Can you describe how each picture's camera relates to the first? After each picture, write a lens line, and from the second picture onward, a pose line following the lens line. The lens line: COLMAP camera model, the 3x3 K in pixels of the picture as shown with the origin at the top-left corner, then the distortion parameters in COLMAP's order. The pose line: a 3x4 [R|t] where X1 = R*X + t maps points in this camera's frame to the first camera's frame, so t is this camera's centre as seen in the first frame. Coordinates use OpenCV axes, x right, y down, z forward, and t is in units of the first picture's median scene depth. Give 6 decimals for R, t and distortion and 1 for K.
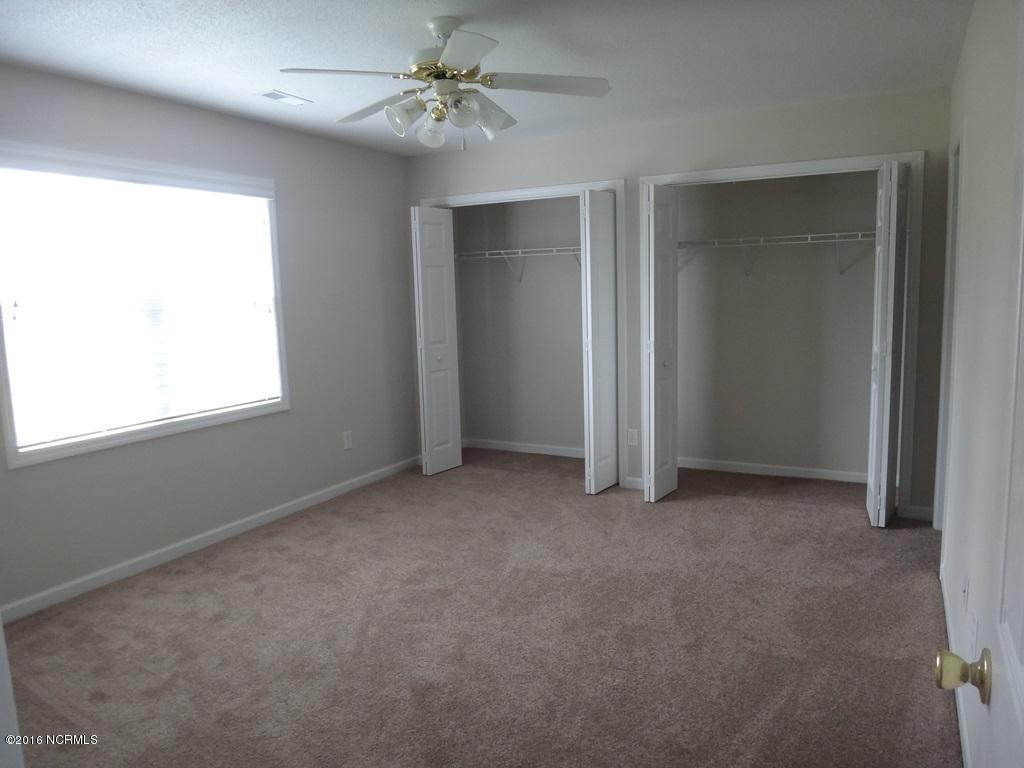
lens RADIAL K [[715.1, 0, 505.6], [0, 715.1, 381.4], [0, 0, 1]] dist [-0.036160, -0.003121]
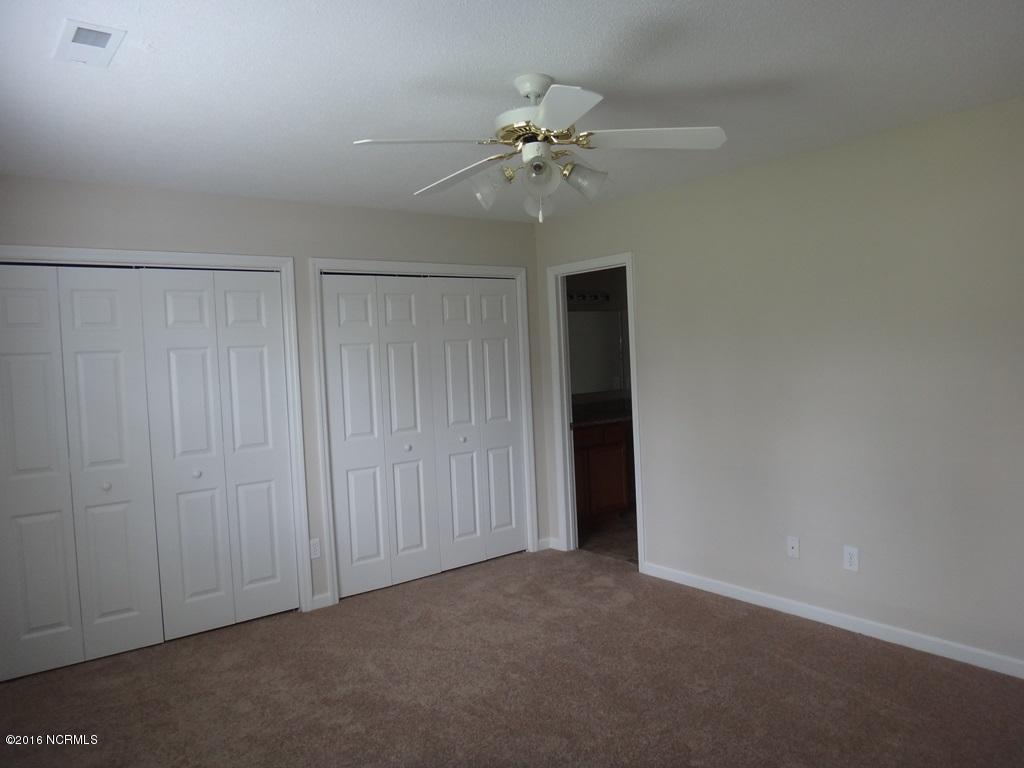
lens RADIAL K [[715.1, 0, 474.5], [0, 715.1, 376.4], [0, 0, 1]] dist [-0.036160, -0.003121]
pose [[0.430625, -0.015921, 0.902390, -0.679530], [0.159016, 0.985542, -0.058495, -0.063020], [-0.888412, 0.168684, 0.426931, 0.548273]]
